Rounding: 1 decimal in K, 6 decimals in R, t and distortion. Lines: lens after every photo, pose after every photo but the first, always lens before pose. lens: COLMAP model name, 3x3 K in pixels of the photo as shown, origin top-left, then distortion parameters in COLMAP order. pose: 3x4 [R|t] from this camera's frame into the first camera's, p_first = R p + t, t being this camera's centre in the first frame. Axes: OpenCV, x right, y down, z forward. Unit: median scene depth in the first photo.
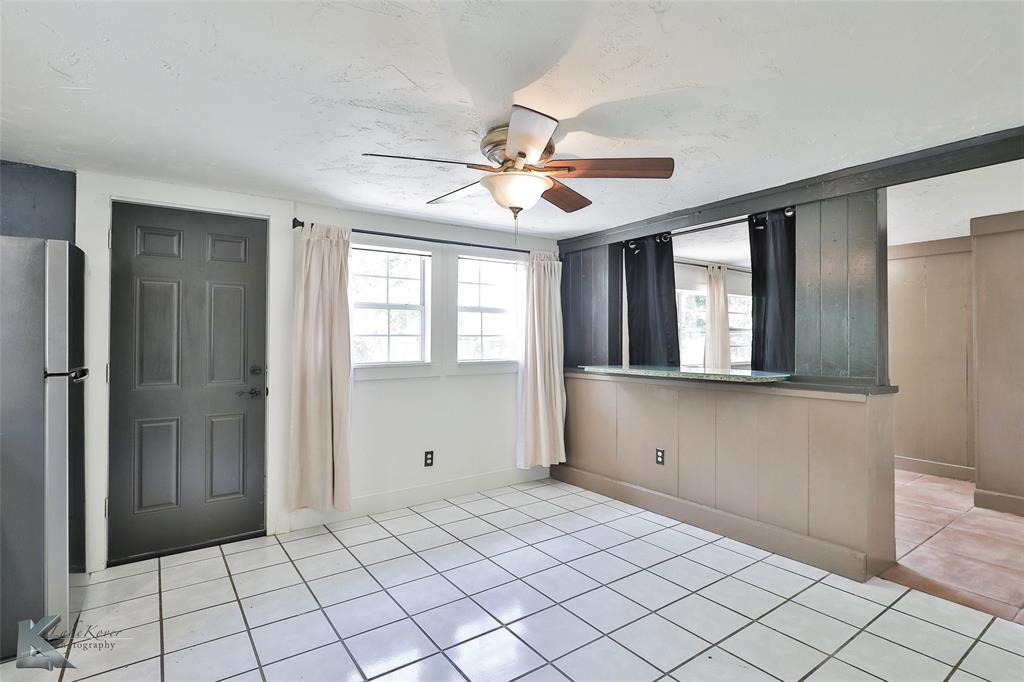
lens RADIAL K [[496.8, 0, 510.9], [0, 496.8, 335.2], [0, 0, 1]] dist [-0.010202, 0.003119]
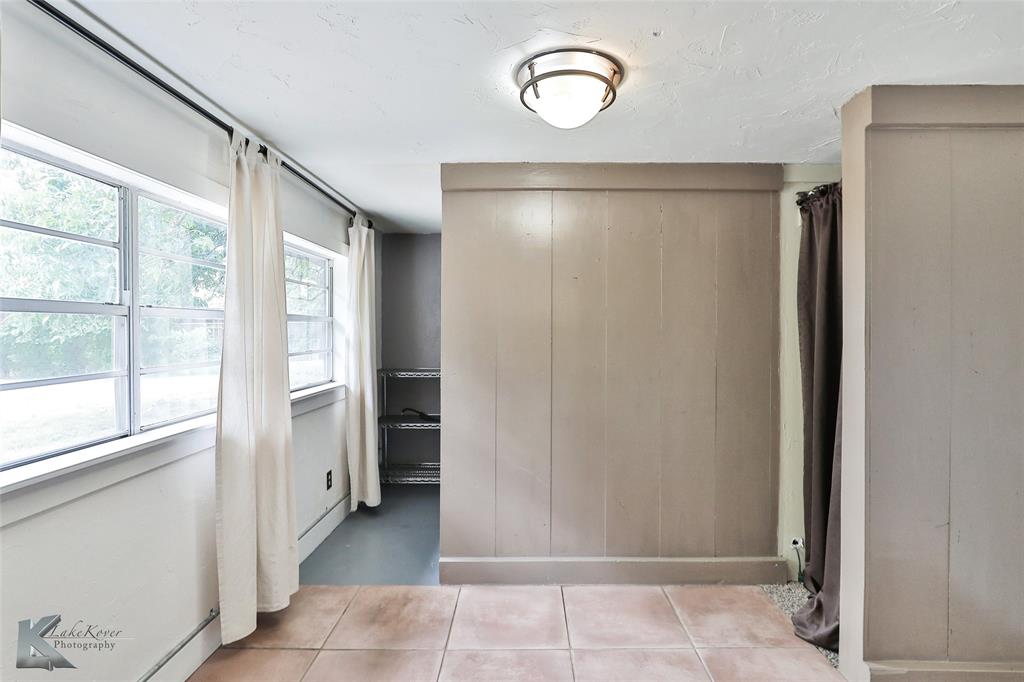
lens RADIAL K [[496.8, 0, 513.7], [0, 496.8, 338.5], [0, 0, 1]] dist [-0.010202, 0.003119]
pose [[0.596303, -0.005073, 0.802743, 0.132422], [-0.004544, 0.999943, 0.009694, -0.002023], [-0.802747, -0.009428, 0.596246, 0.354143]]
